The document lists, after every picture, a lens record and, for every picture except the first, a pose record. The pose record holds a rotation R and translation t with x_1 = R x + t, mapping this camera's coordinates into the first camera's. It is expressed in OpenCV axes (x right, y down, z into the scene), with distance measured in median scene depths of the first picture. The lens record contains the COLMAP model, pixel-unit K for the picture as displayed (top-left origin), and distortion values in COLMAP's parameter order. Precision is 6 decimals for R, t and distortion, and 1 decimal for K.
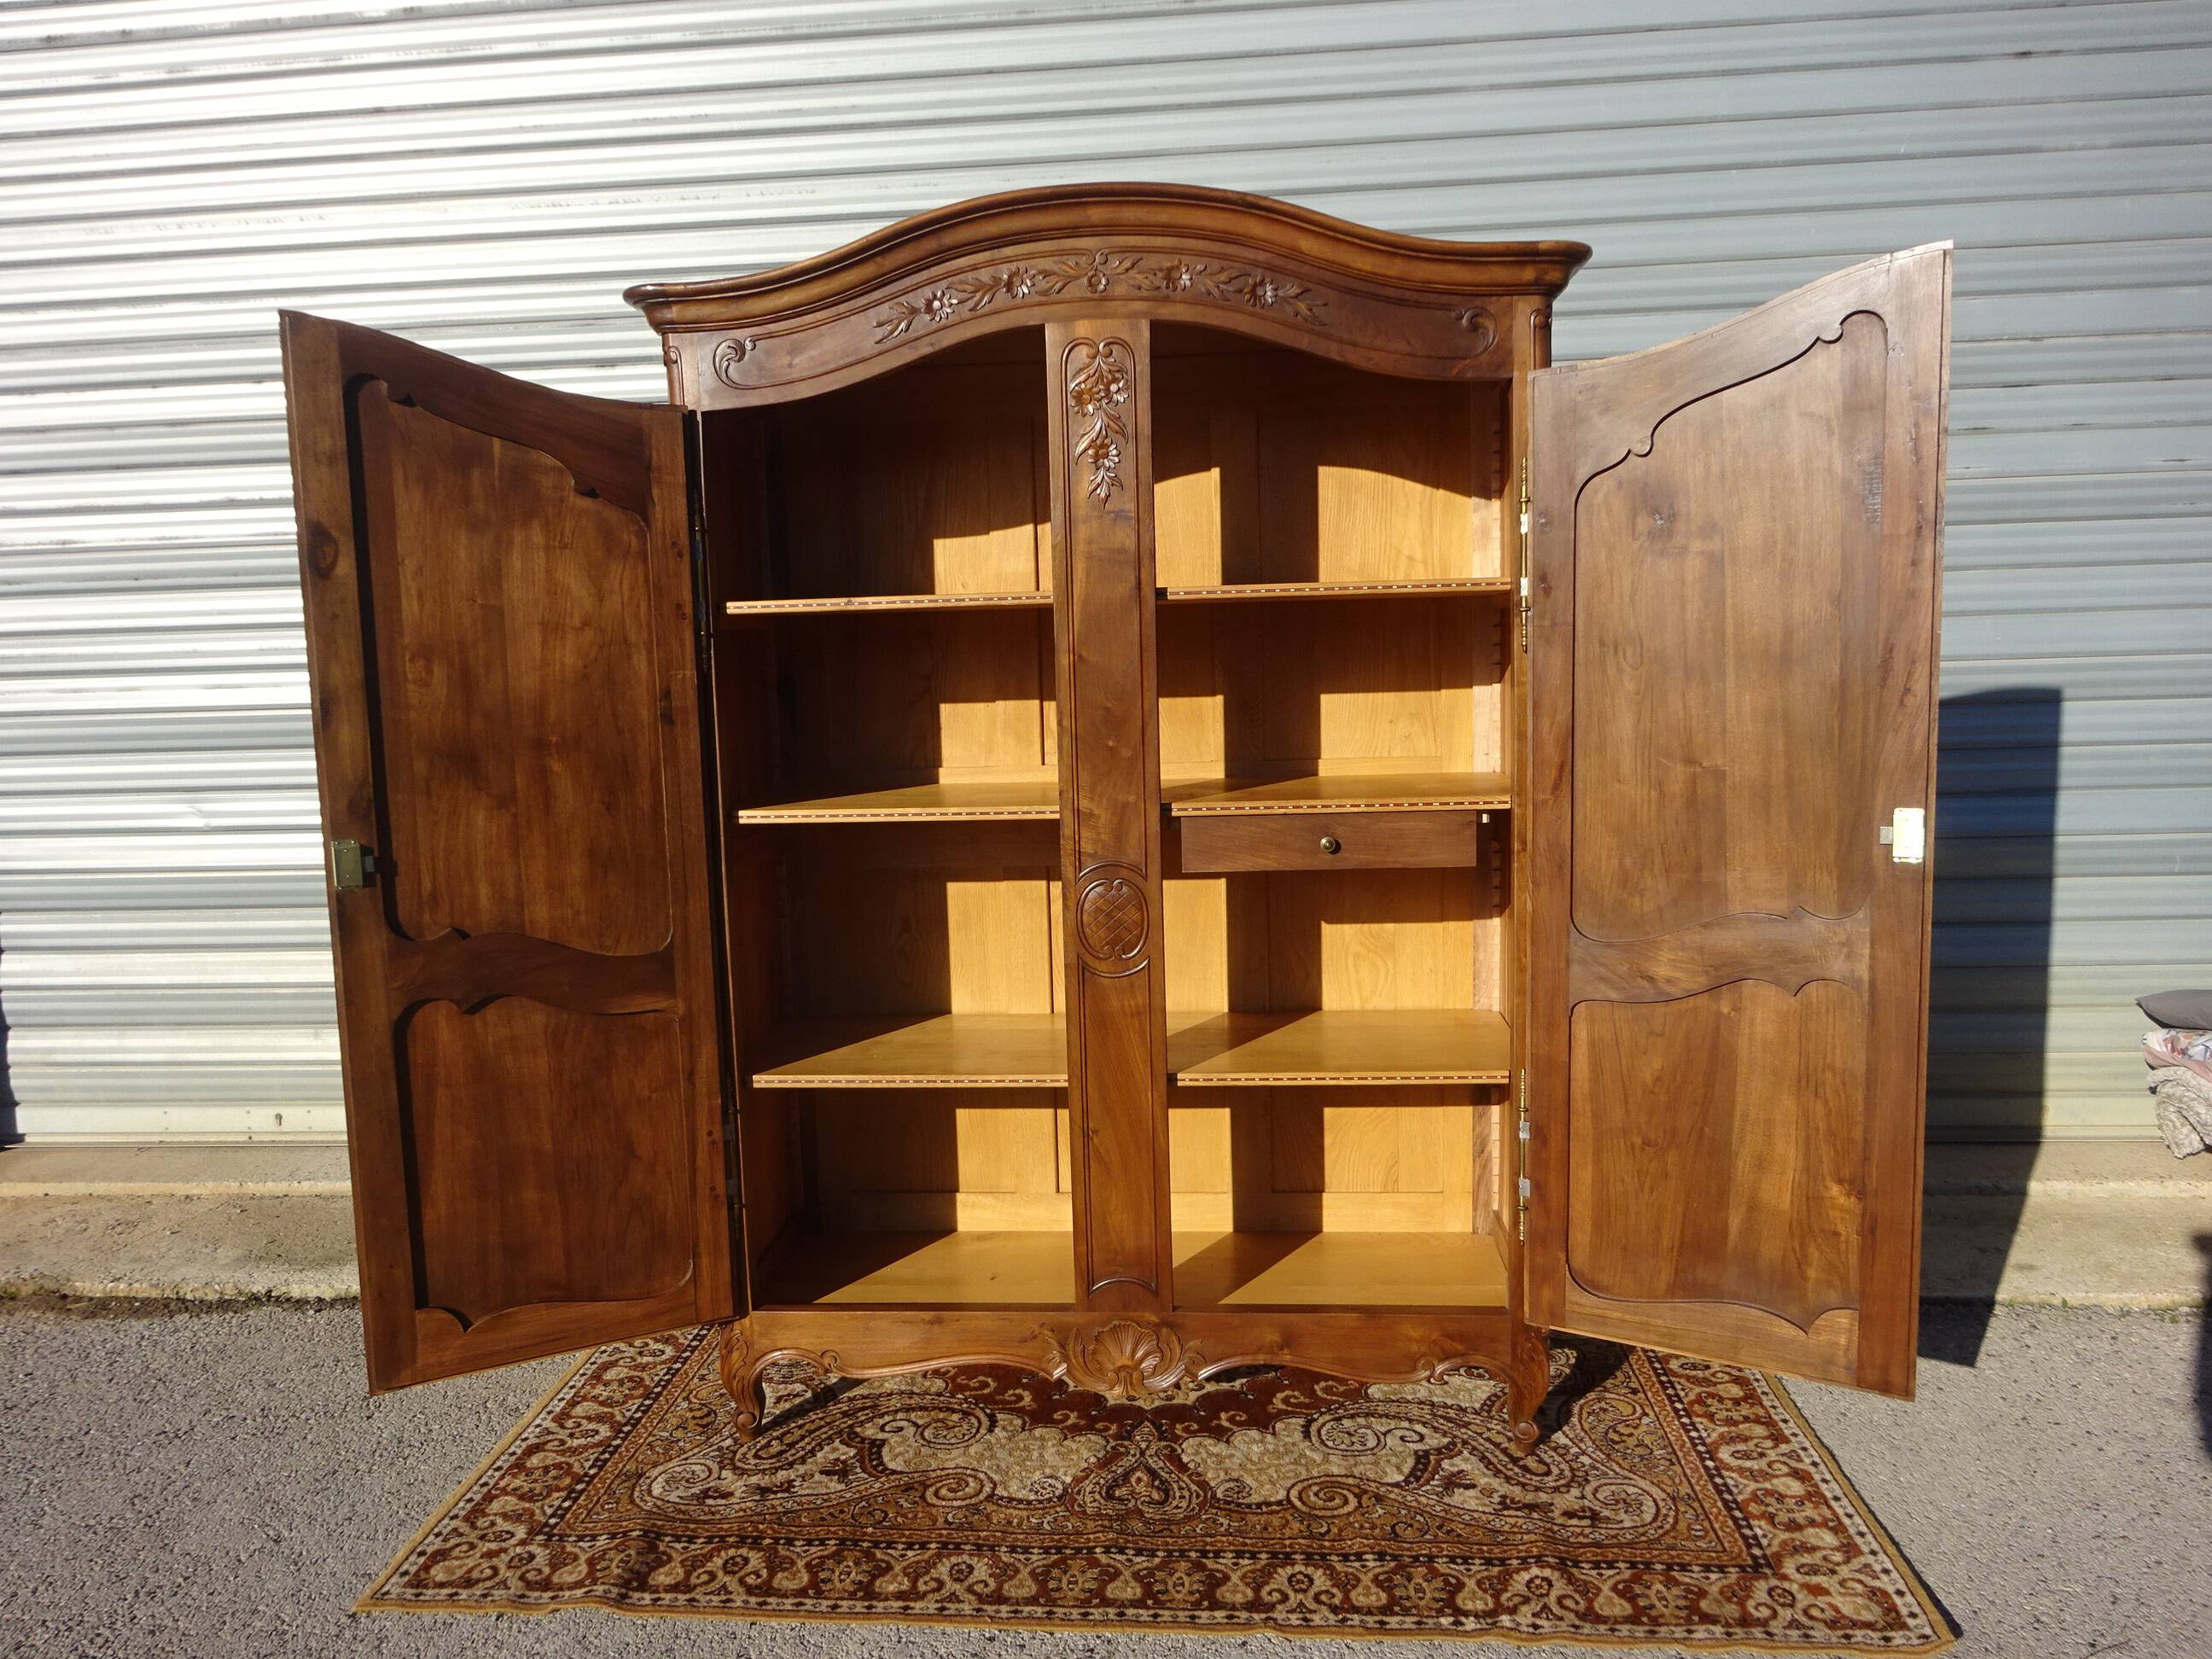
lens RADIAL K [[1624.3, 0, 1106.0], [0, 1624.3, 829.5], [0, 0, 1]] dist [-0.009685, 0.001464]
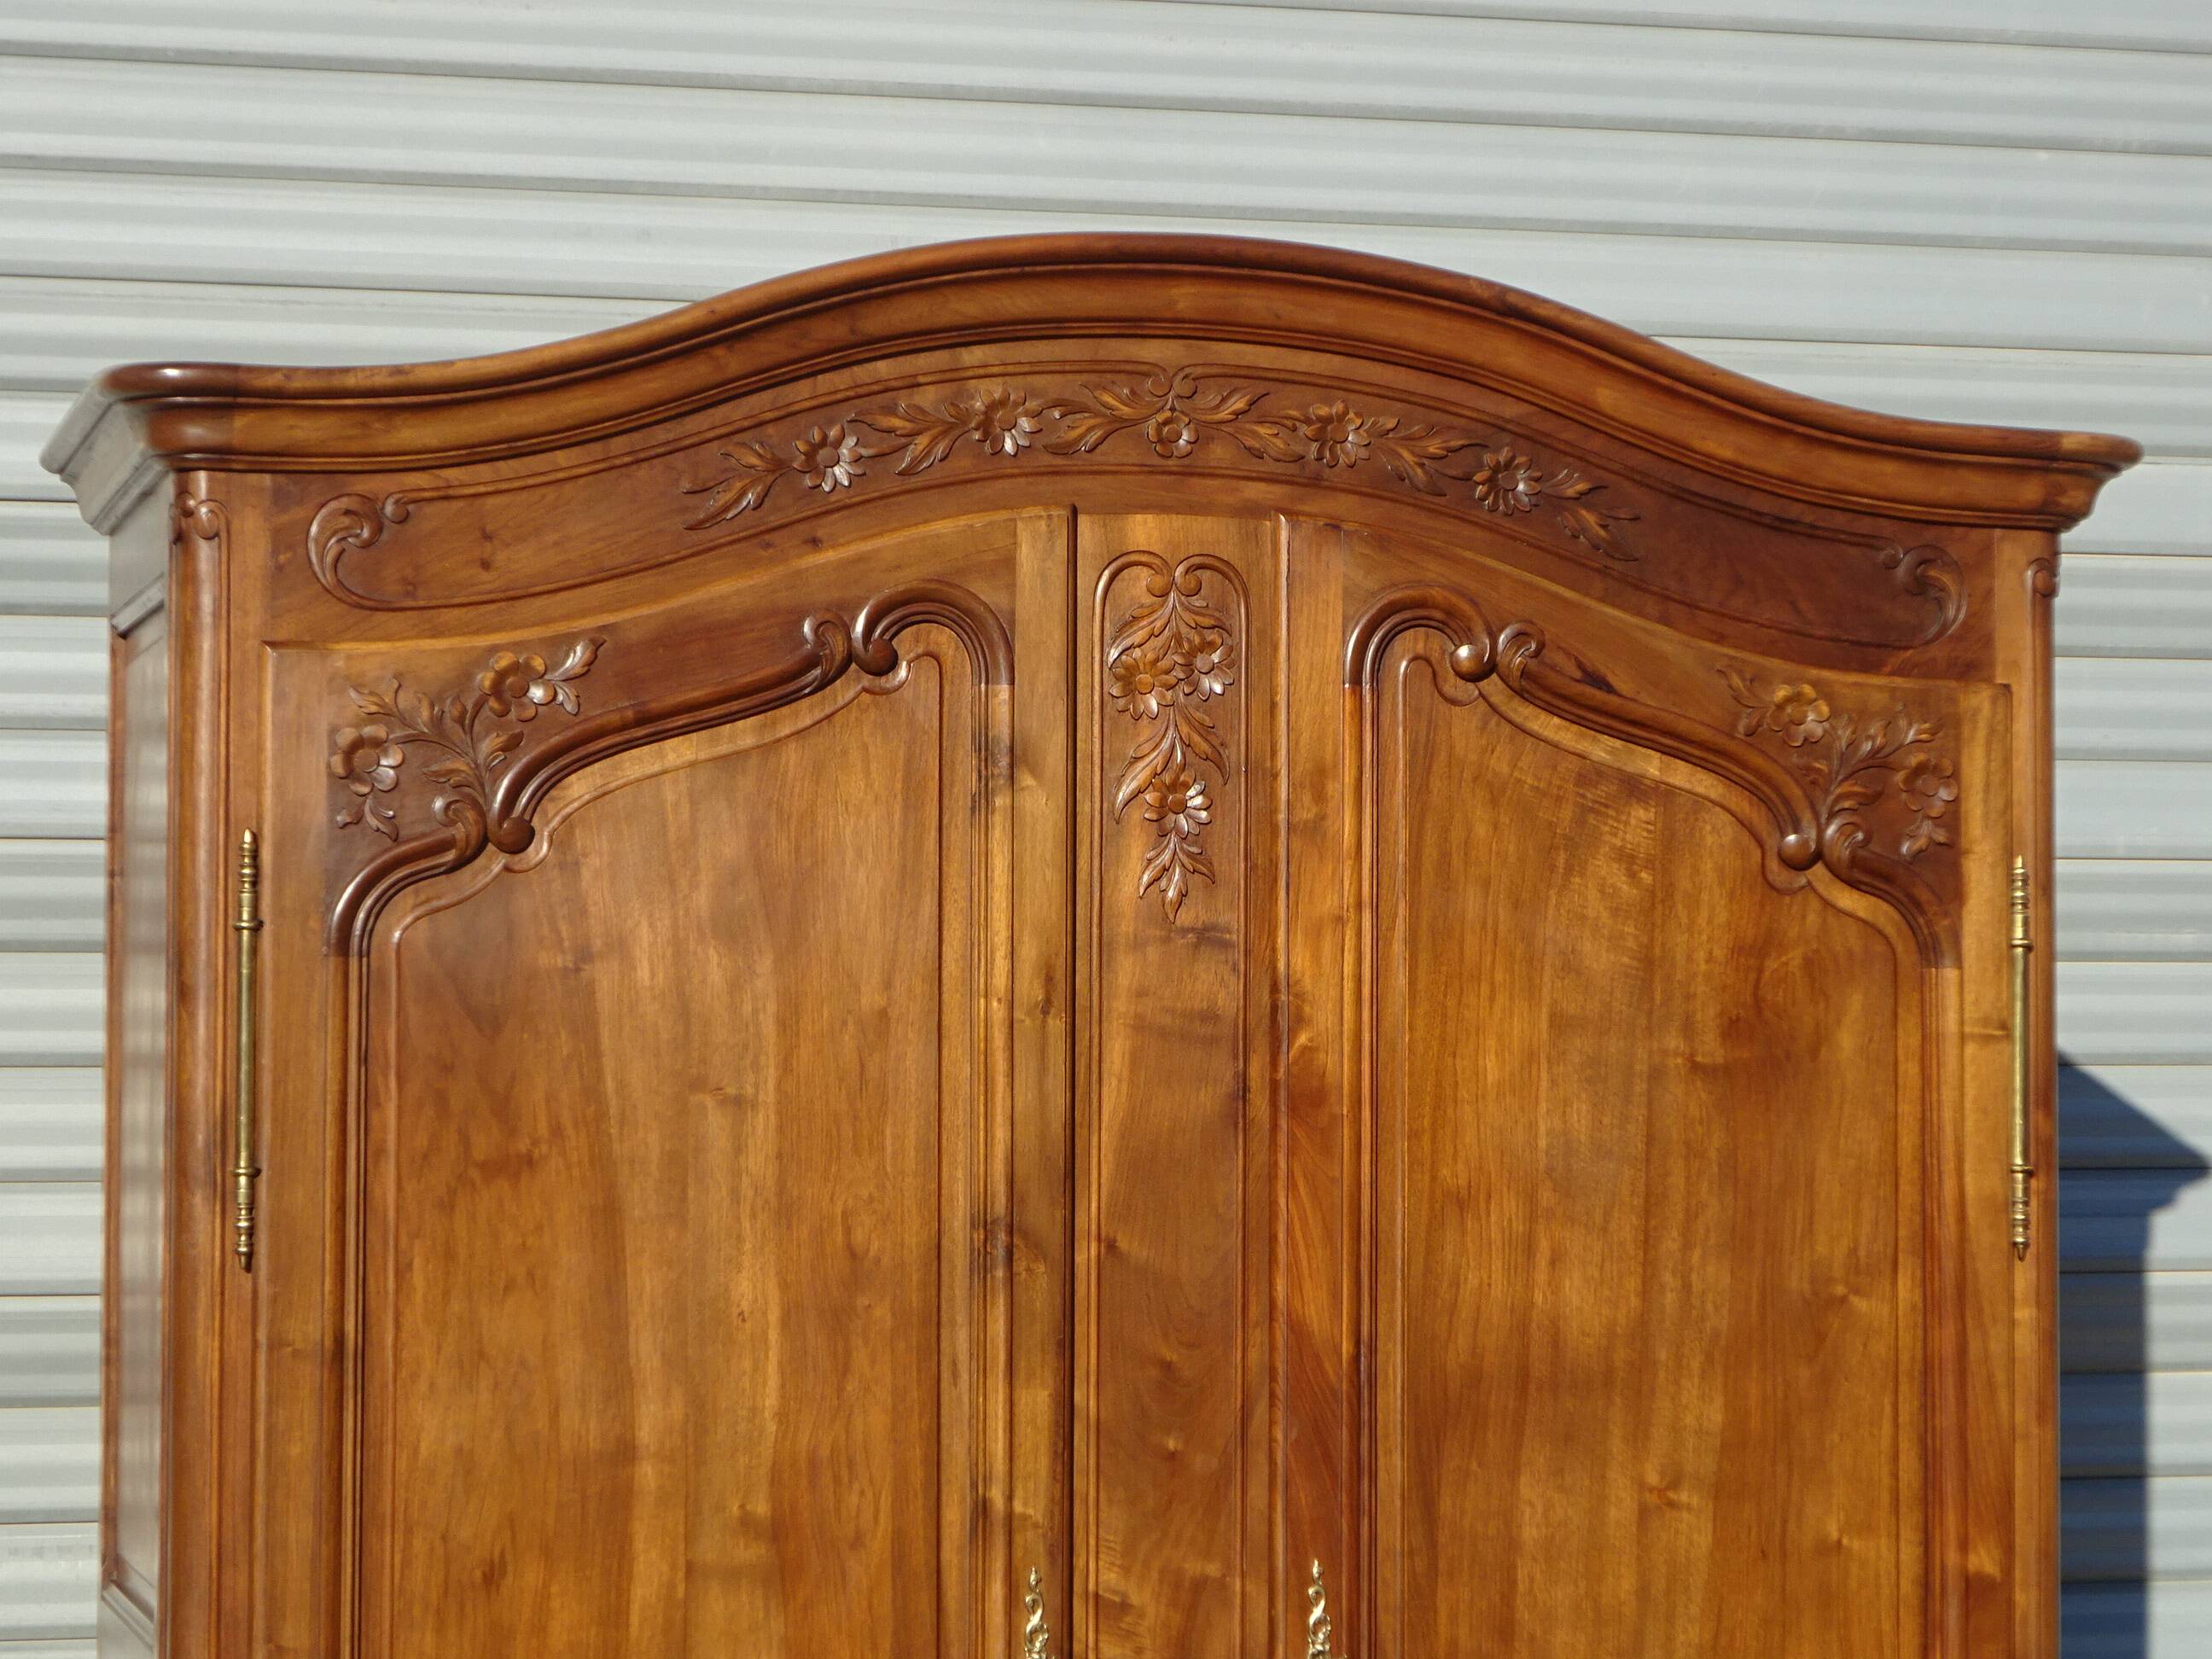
lens RADIAL K [[5394.0, 0, 1106.0], [0, 5394.0, 829.5], [0, 0, 1]] dist [0.000133, -0.078625]
pose [[0.939147, 0.046661, 0.340333, -0.524072], [0.009920, 0.986634, -0.162647, 0.020834], [-0.343373, 0.156126, 0.926132, -0.381364]]
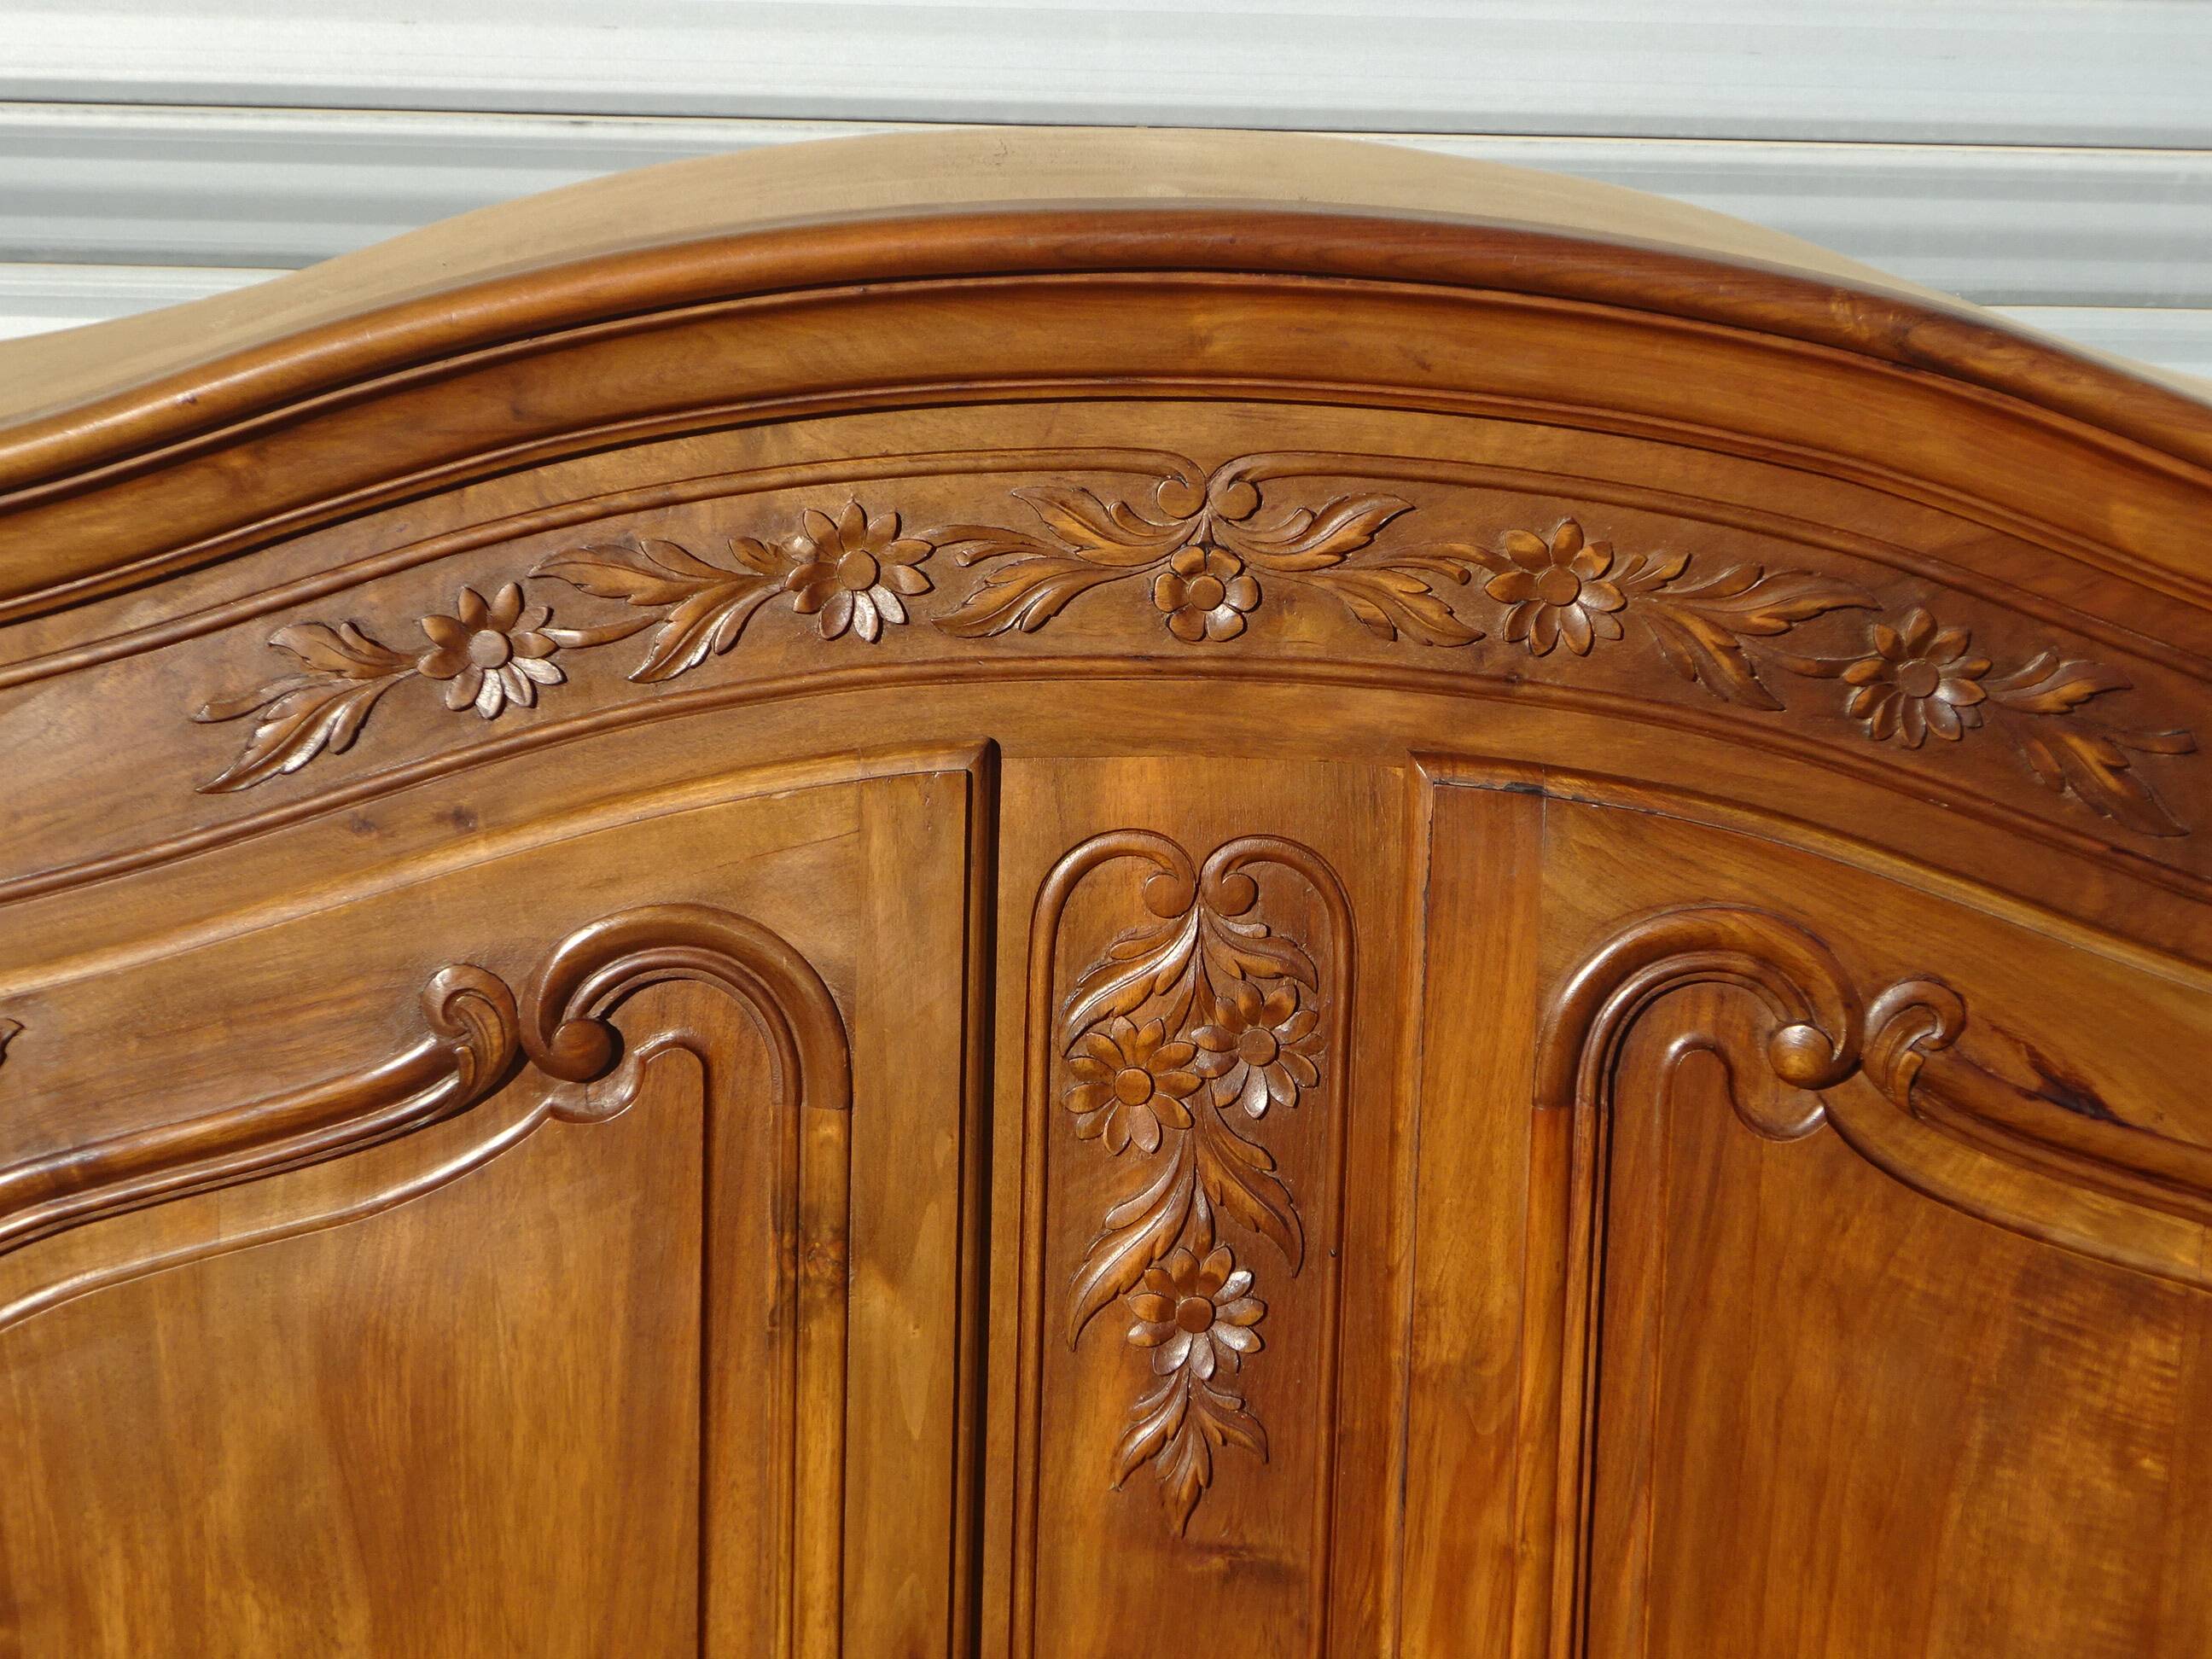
lens RADIAL K [[5172.6, 0, 1175.3], [0, 5172.6, 828.0], [0, 0, 1]] dist [0.034039, -0.364533]
pose [[0.990706, 0.031404, 0.132346, -0.102104], [-0.042211, 0.995928, 0.079657, -0.352476], [-0.129306, -0.084503, 0.987998, 0.275019]]
